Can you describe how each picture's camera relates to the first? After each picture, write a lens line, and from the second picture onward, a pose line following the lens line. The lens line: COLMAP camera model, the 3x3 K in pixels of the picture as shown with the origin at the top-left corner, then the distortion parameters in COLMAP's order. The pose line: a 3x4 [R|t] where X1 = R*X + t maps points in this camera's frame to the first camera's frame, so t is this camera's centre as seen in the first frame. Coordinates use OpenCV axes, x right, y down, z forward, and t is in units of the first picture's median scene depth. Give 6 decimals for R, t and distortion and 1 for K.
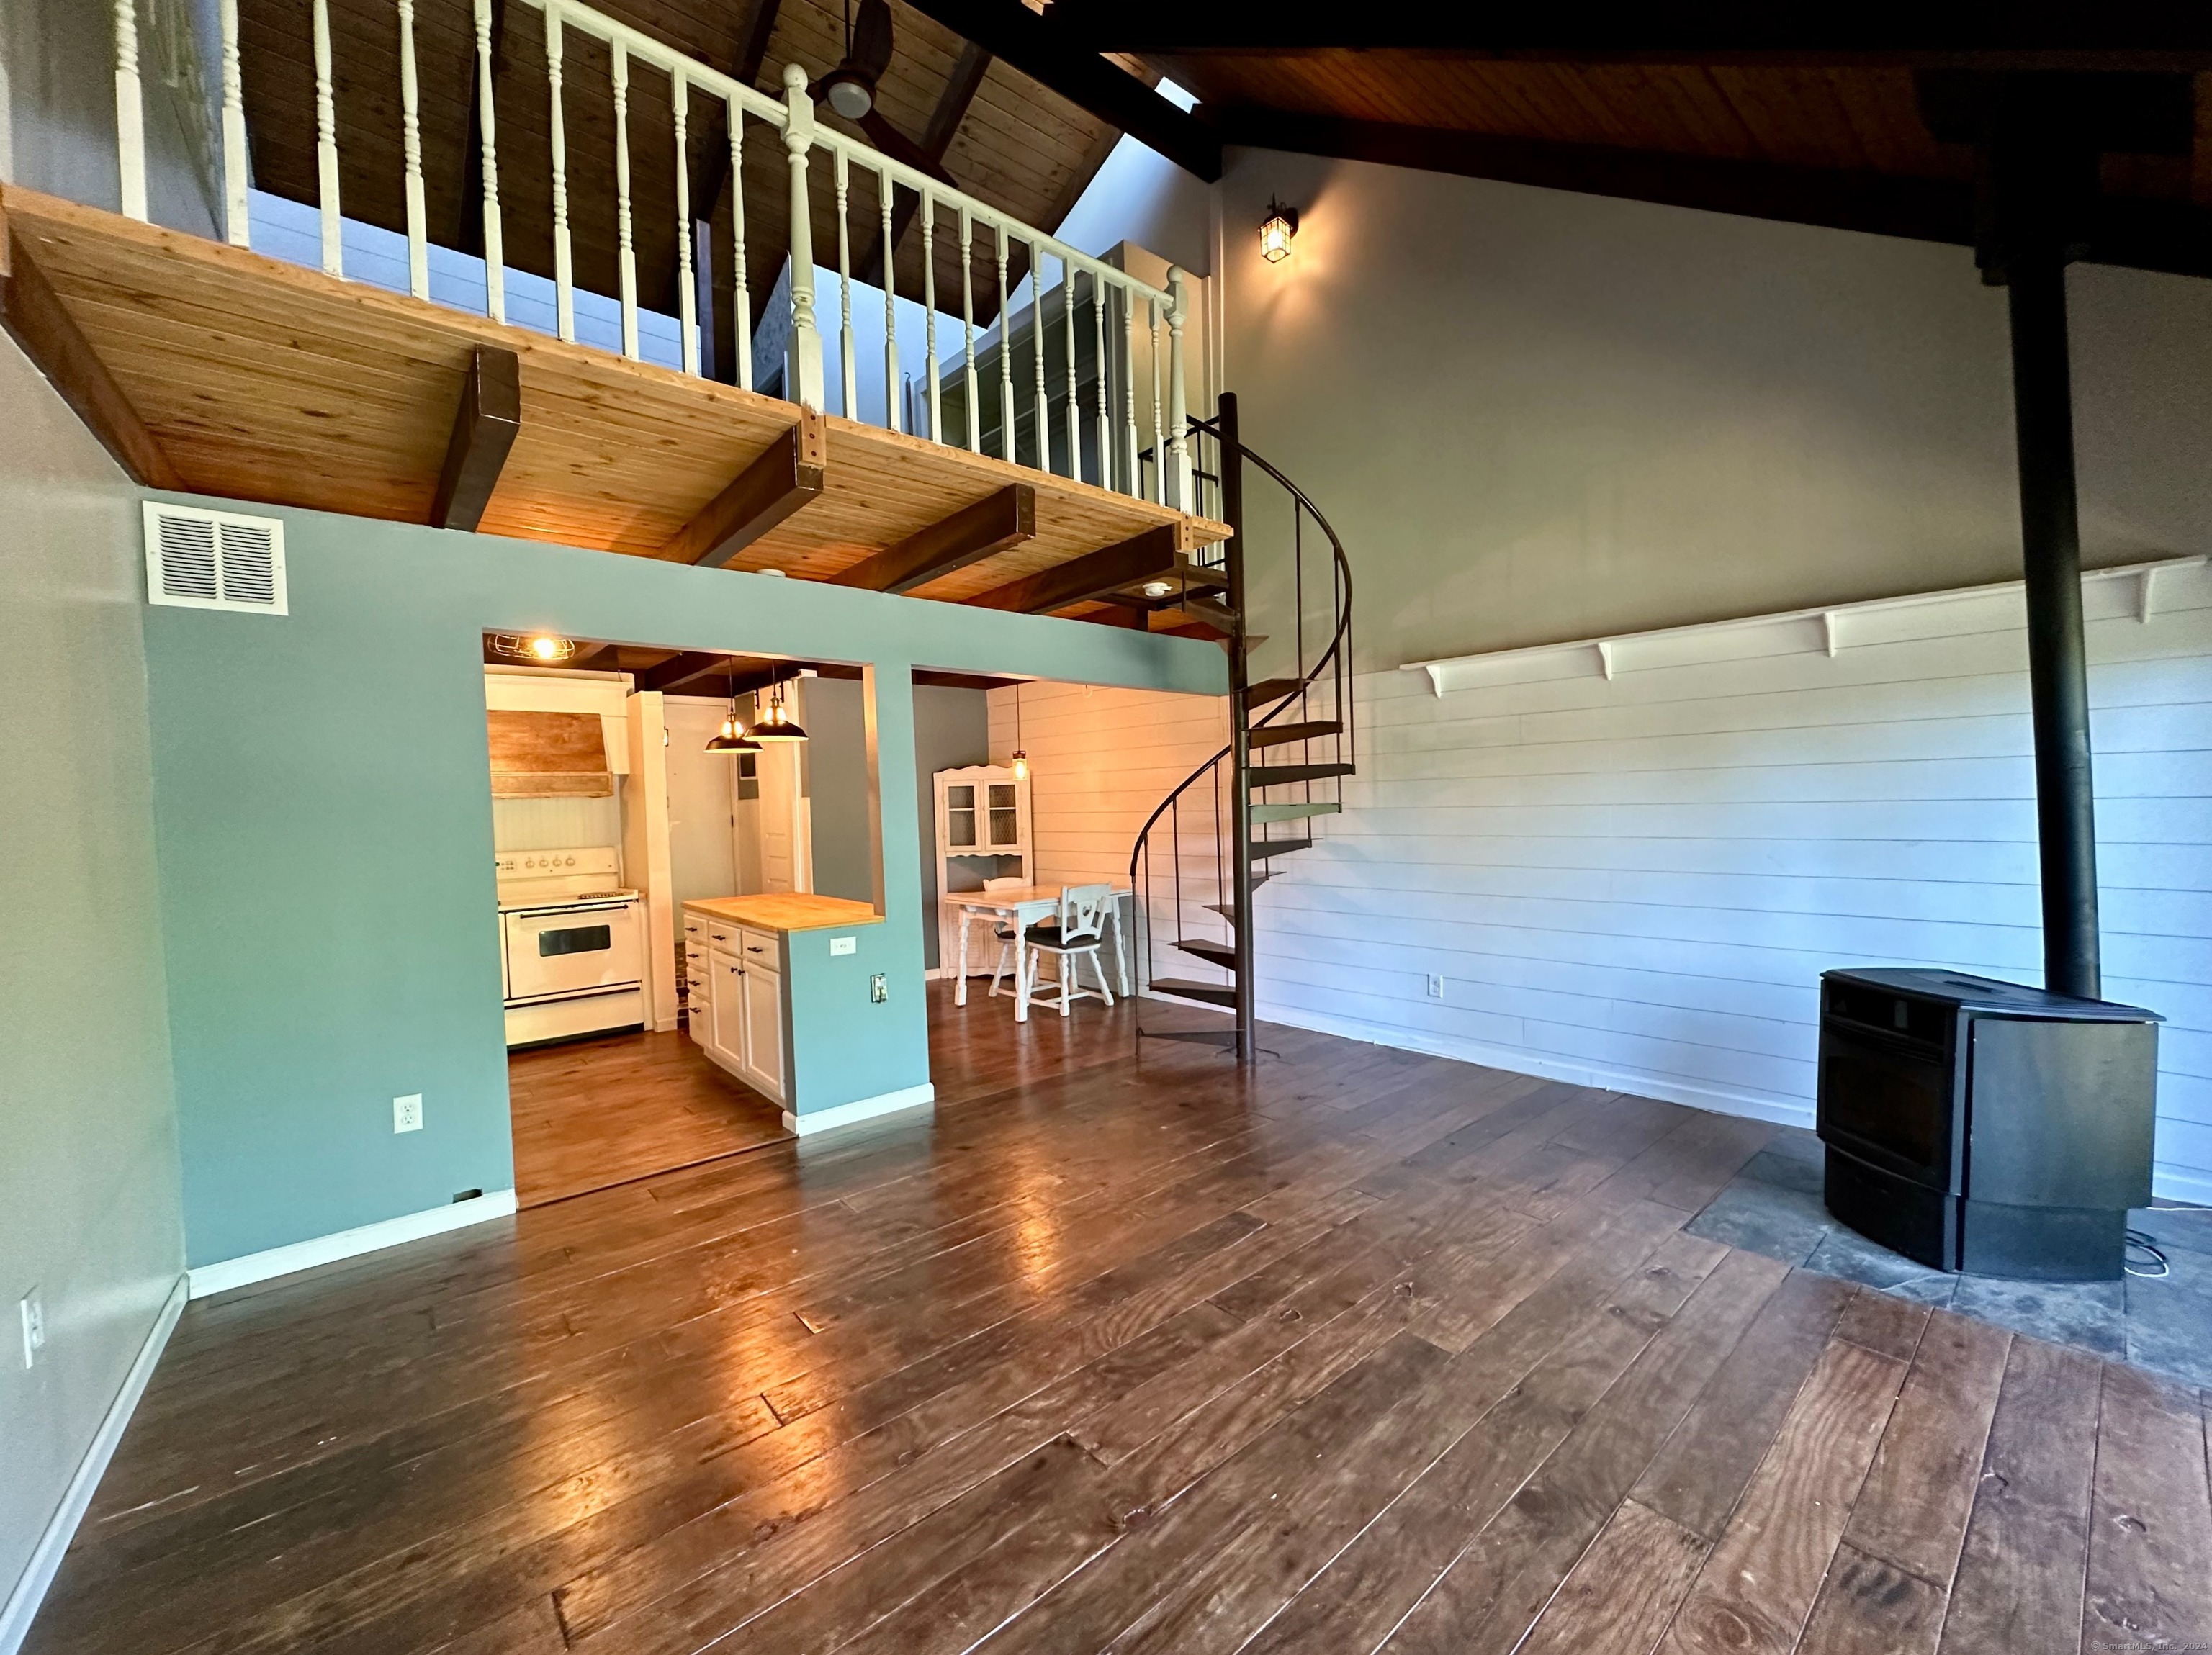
lens RADIAL K [[883.1, 0, 1108.0], [0, 883.1, 823.6], [0, 0, 1]] dist [0.000672, -0.000078]
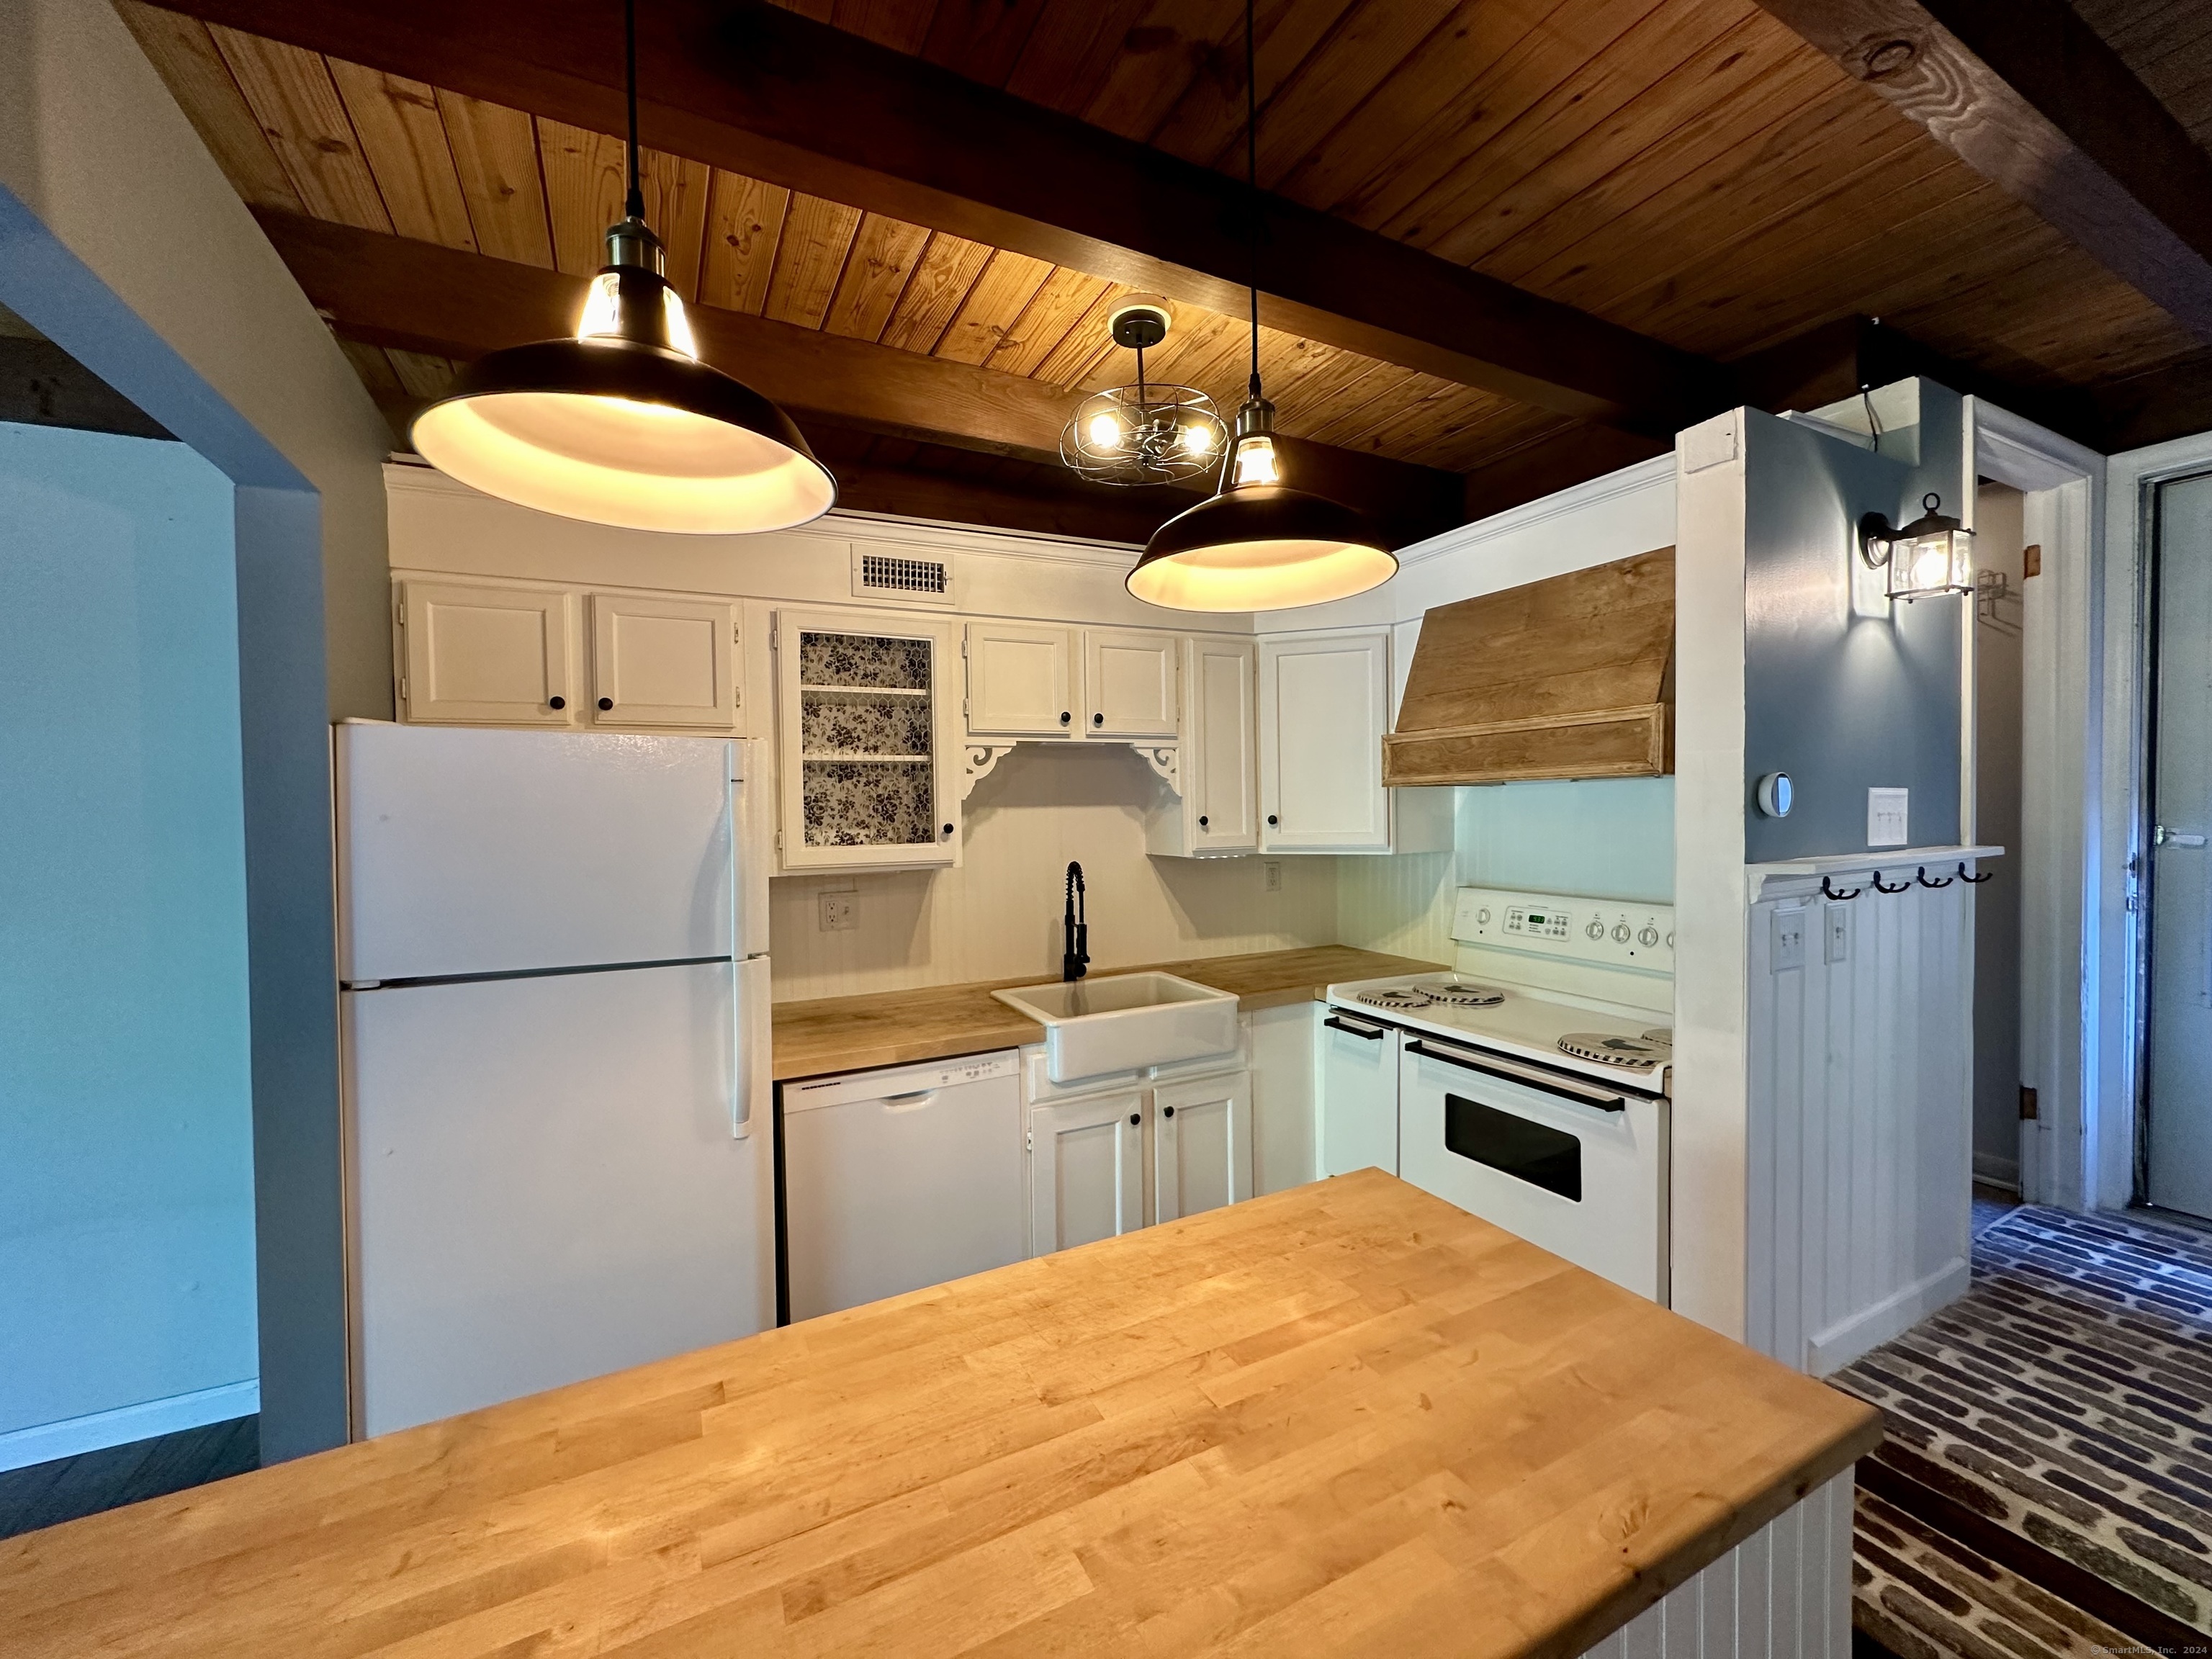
lens RADIAL K [[883.7, 0, 1103.4], [0, 883.7, 825.0], [0, 0, 1]] dist [-0.003420, -0.000230]
pose [[-0.230804, 0.053475, -0.971530, -0.215255], [0.000580, 0.998496, 0.054821, -0.038053], [0.973000, 0.012090, -0.230487, 1.071745]]
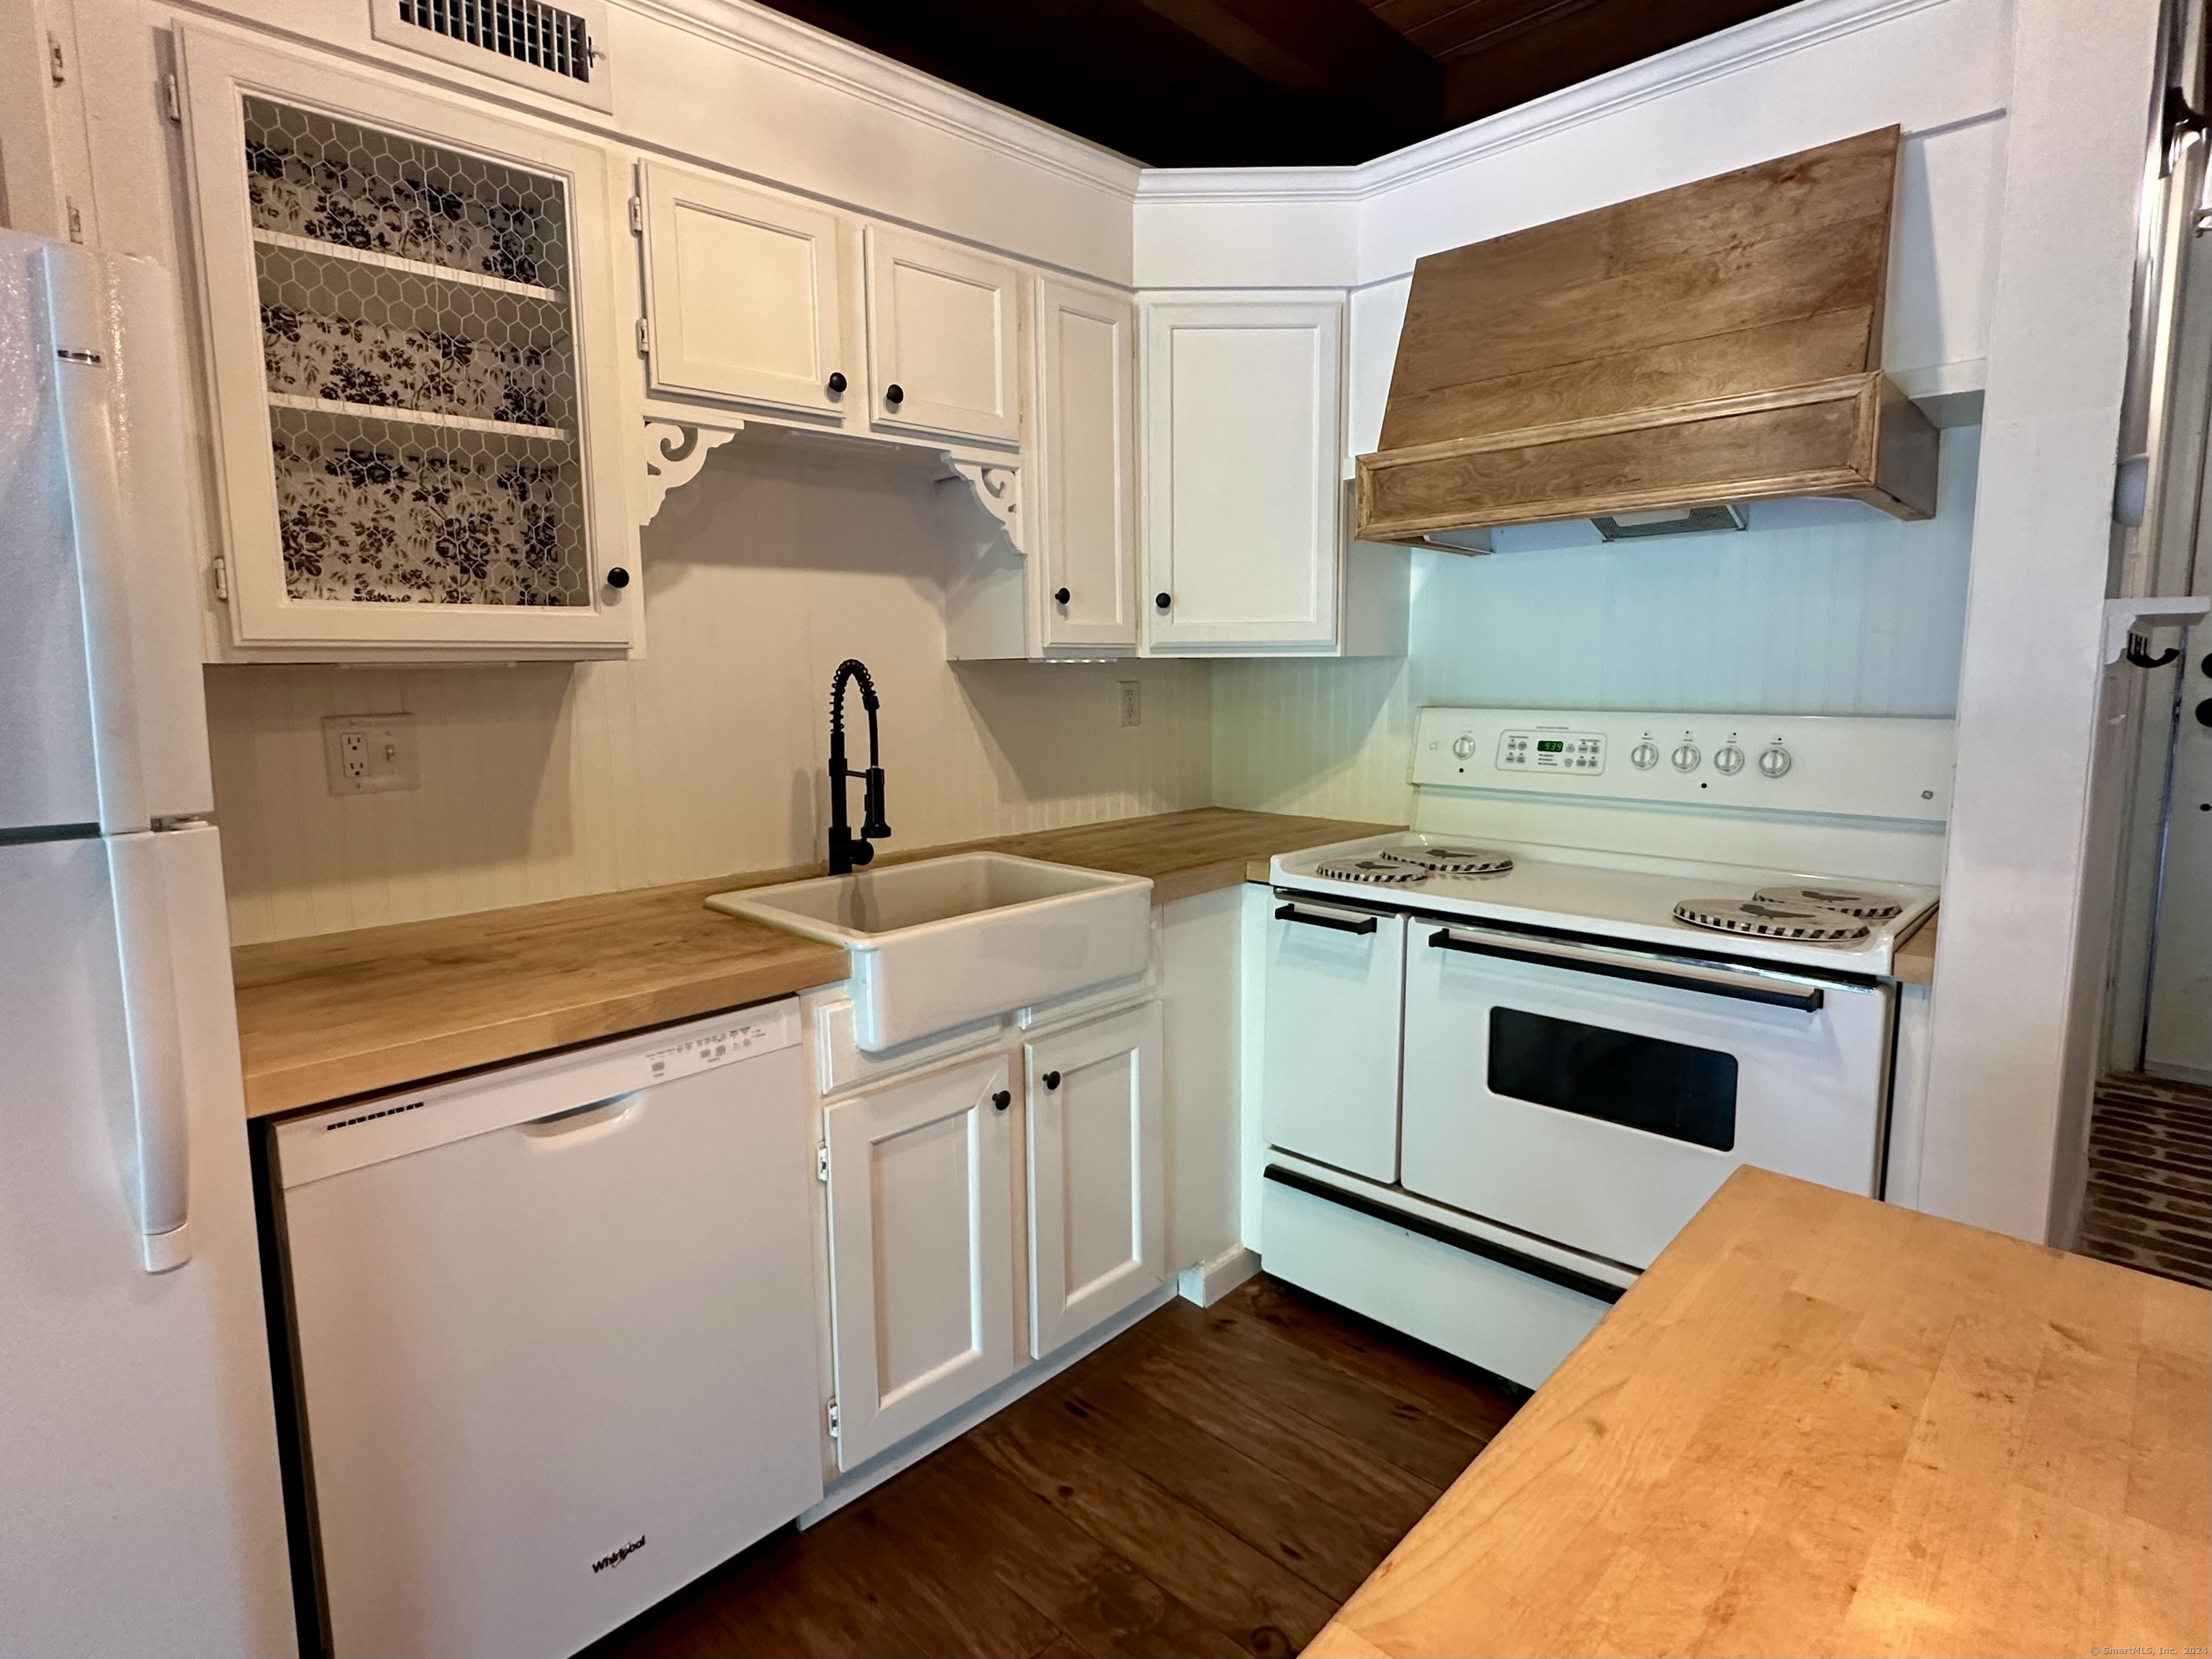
lens RADIAL K [[1122.0, 0, 1101.2], [0, 1122.0, 802.1], [0, 0, 1]] dist [-0.007319, 0.000792]
pose [[0.089715, 0.147285, -0.985017, -0.360739], [-0.015465, 0.989092, 0.146486, 0.010261], [0.995847, 0.002091, 0.091014, 0.968587]]
